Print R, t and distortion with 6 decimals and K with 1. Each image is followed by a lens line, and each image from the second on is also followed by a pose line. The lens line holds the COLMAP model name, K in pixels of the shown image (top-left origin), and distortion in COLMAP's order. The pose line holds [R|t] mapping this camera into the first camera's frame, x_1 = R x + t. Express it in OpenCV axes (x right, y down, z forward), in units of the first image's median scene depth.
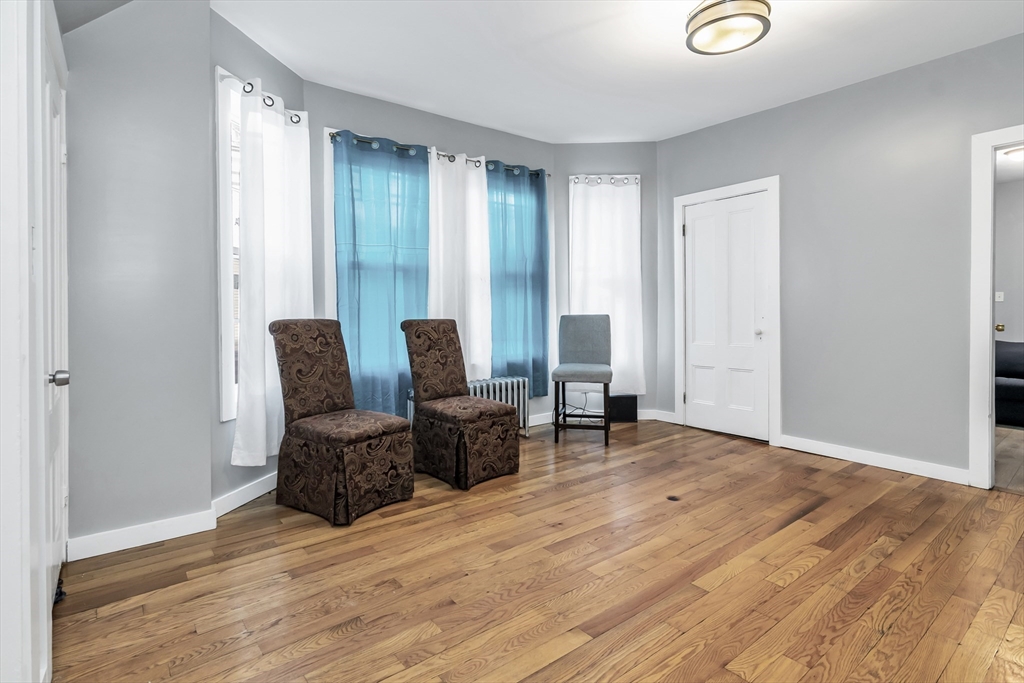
lens RADIAL K [[495.1, 0, 512.0], [0, 495.1, 317.5], [0, 0, 1]] dist [-0.000399, -0.000034]
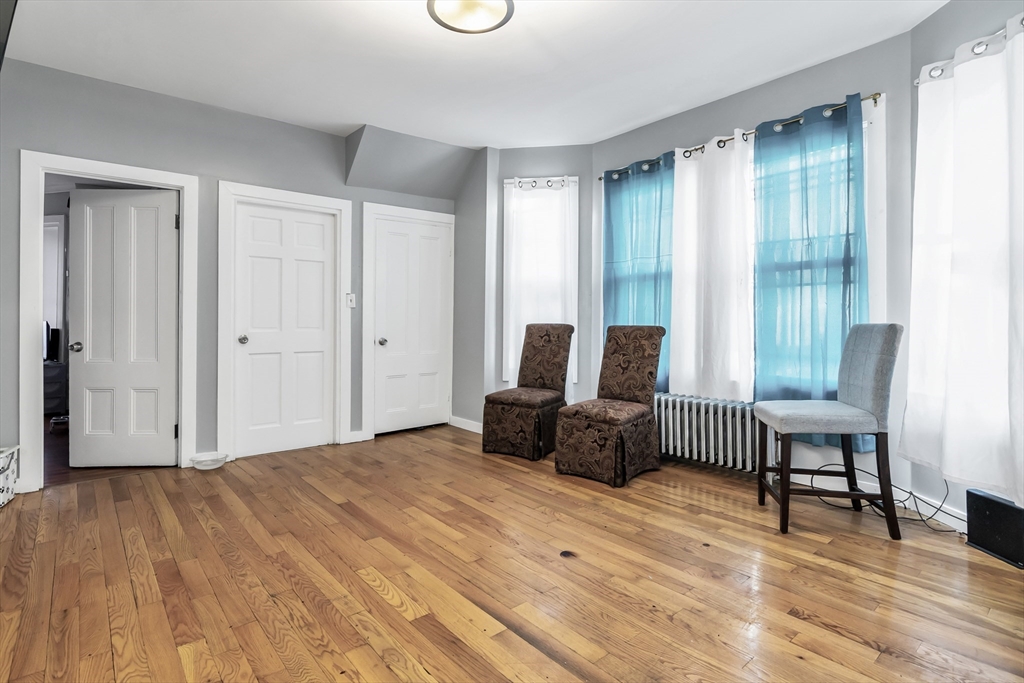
lens RADIAL K [[512.2, 0, 510.1], [0, 512.2, 321.6], [0, 0, 1]] dist [-0.000123, -0.000207]
pose [[0.042978, 0.008666, -0.999038, 1.099756], [-0.008928, 0.999926, 0.008290, -0.013908], [0.999036, 0.008563, 0.043052, 0.837073]]
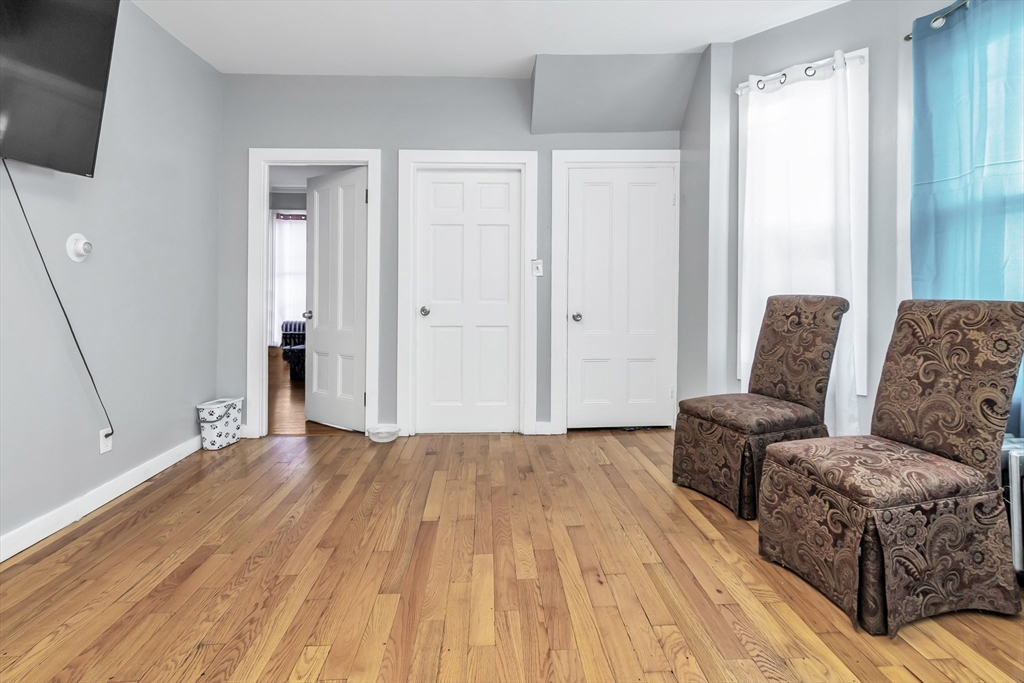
lens RADIAL K [[511.9, 0, 513.4], [0, 511.9, 287.9], [0, 0, 1]] dist [0.001039, 0.000047]
pose [[-0.573166, 0.003981, -0.819430, 0.662179], [0.000054, 0.999988, 0.004820, -0.014737], [0.819439, 0.002718, -0.573160, 1.121359]]
